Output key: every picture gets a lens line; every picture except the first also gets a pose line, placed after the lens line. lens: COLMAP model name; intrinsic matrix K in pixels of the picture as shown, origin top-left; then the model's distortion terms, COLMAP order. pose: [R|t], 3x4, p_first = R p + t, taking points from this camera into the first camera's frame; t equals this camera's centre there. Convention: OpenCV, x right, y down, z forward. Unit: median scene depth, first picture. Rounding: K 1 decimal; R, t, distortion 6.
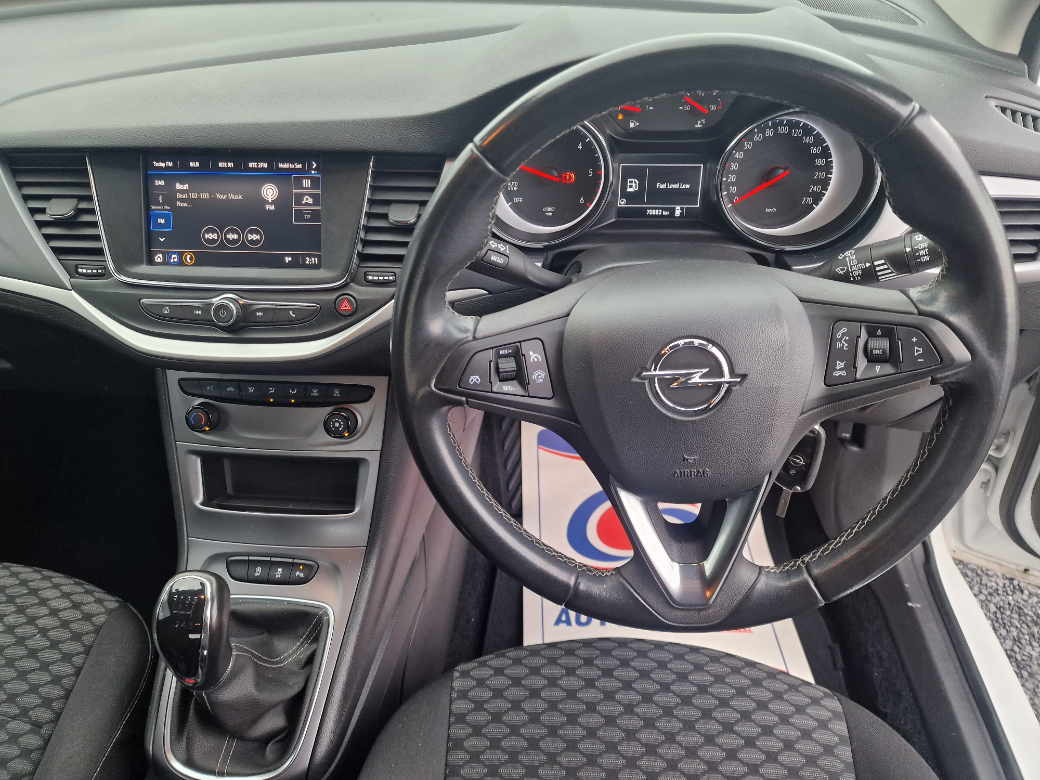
lens RADIAL K [[670.0, 0, 520.0], [0, 670.0, 390.0], [0, 0, 1]] dist [-0.006434, -0.004757]
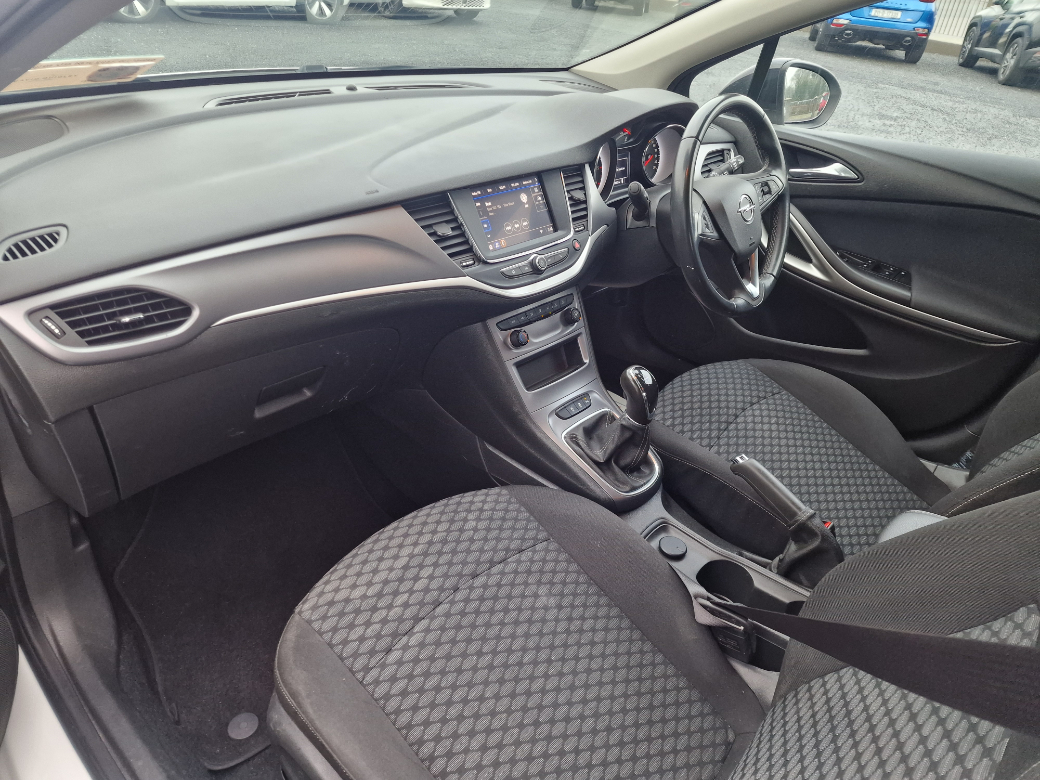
lens RADIAL K [[723.7, 0, 520.0], [0, 723.7, 390.0], [0, 0, 1]] dist [0.002303, -0.003904]
pose [[0.615353, -0.356715, 0.702919, -1.934505], [0.403535, 0.908589, 0.107823, -0.036117], [-0.677126, 0.217303, 0.703050, -0.266796]]
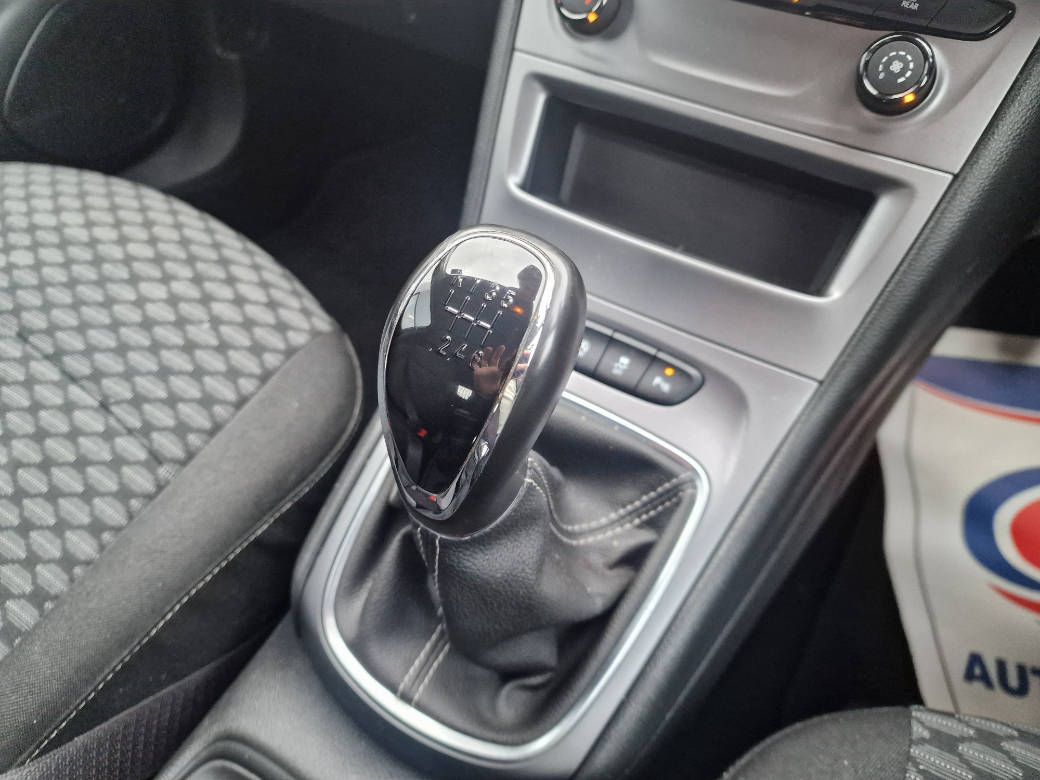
lens RADIAL K [[741.3, 0, 520.0], [0, 741.3, 390.0], [0, 0, 1]] dist [-0.000448, -0.002094]
pose [[0.883983, 0.363017, -0.294606, -0.286027], [-0.322064, 0.929620, 0.179115, 0.237550], [0.338893, -0.063452, 0.938683, 0.519329]]
